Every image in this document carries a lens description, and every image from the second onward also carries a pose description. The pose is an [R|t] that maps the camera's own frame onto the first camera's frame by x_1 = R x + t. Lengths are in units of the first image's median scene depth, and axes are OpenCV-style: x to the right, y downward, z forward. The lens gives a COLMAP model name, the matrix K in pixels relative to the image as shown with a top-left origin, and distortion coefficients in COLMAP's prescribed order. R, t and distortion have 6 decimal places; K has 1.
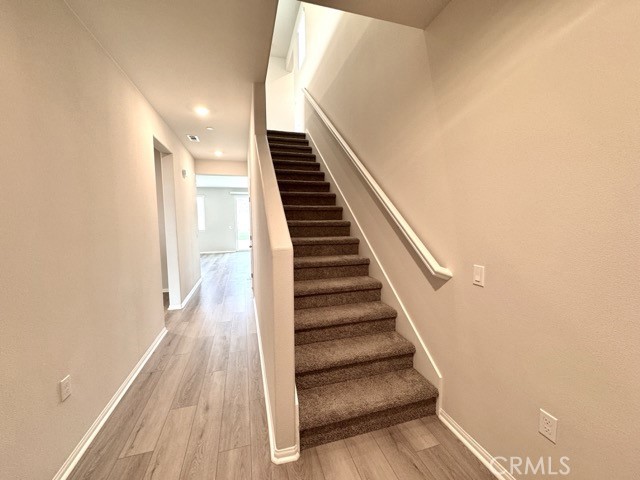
lens RADIAL K [[255.8, 0, 318.6], [0, 255.8, 239.2], [0, 0, 1]] dist [-0.000934, 0.000020]
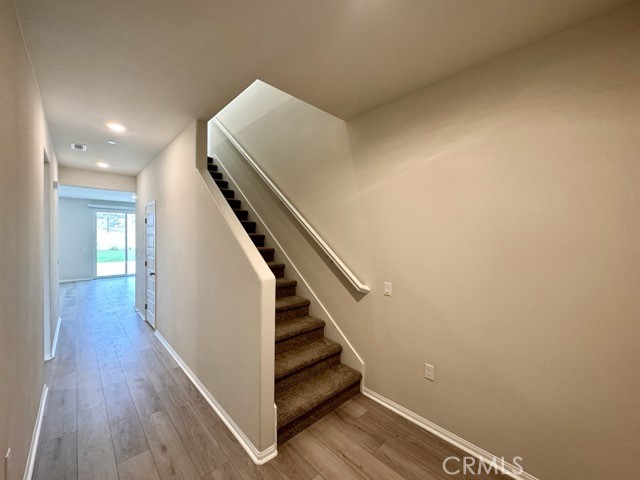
lens RADIAL K [[255.8, 0, 318.6], [0, 255.8, 239.2], [0, 0, 1]] dist [-0.000934, 0.000020]
pose [[0.890789, 0.014910, 0.454172, -0.367075], [0.017896, 0.997535, -0.067849, -0.050279], [-0.454064, 0.068567, 0.888327, -0.176090]]
